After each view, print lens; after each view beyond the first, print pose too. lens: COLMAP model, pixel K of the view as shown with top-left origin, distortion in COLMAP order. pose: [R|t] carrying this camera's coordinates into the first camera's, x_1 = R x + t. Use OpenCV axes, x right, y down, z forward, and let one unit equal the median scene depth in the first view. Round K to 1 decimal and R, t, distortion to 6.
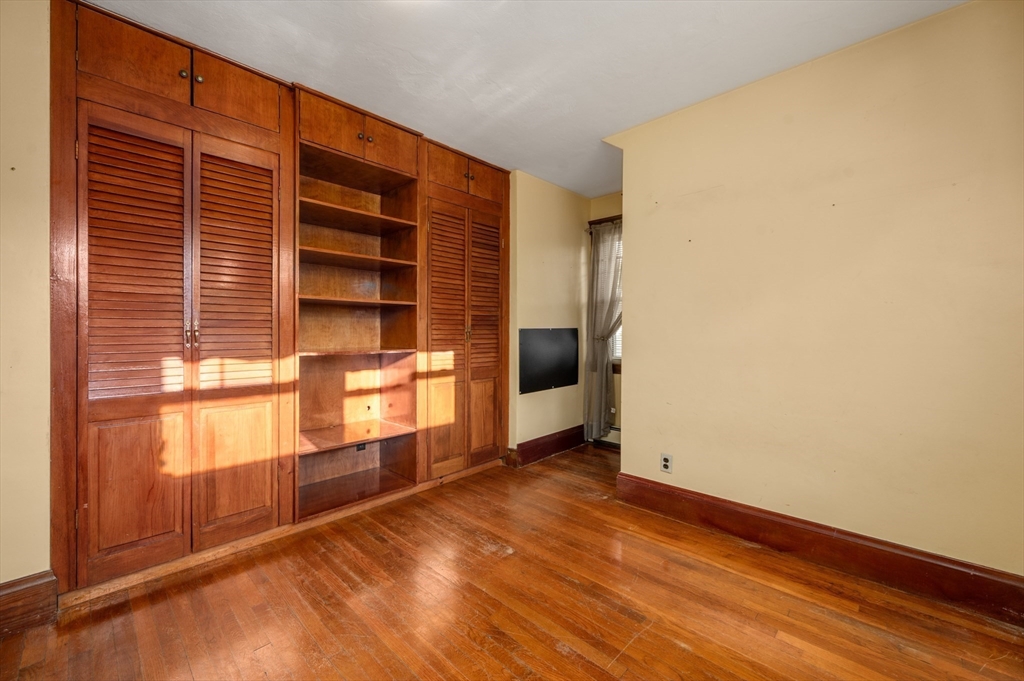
lens RADIAL K [[410.7, 0, 512.2], [0, 410.7, 335.5], [0, 0, 1]] dist [-0.000679, 0.000395]
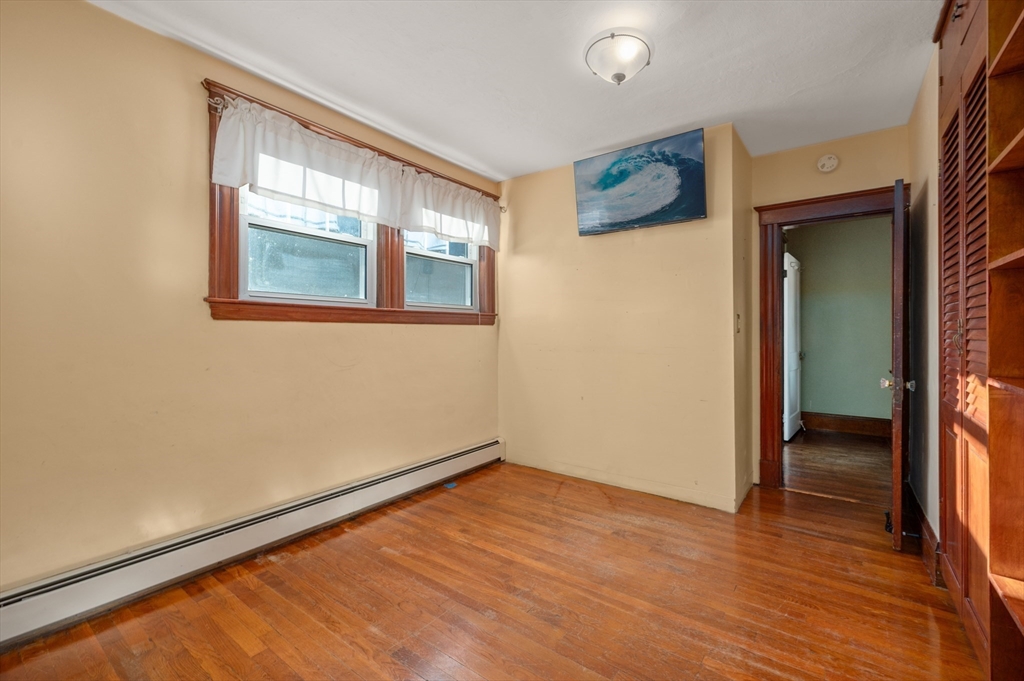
lens RADIAL K [[410.7, 0, 511.9], [0, 410.7, 336.3], [0, 0, 1]] dist [-0.000679, 0.000395]
pose [[-0.996427, -0.003969, -0.084362, 0.155499], [-0.005058, 0.999907, 0.012694, -0.009844], [0.084304, 0.013076, -0.996354, 2.026336]]
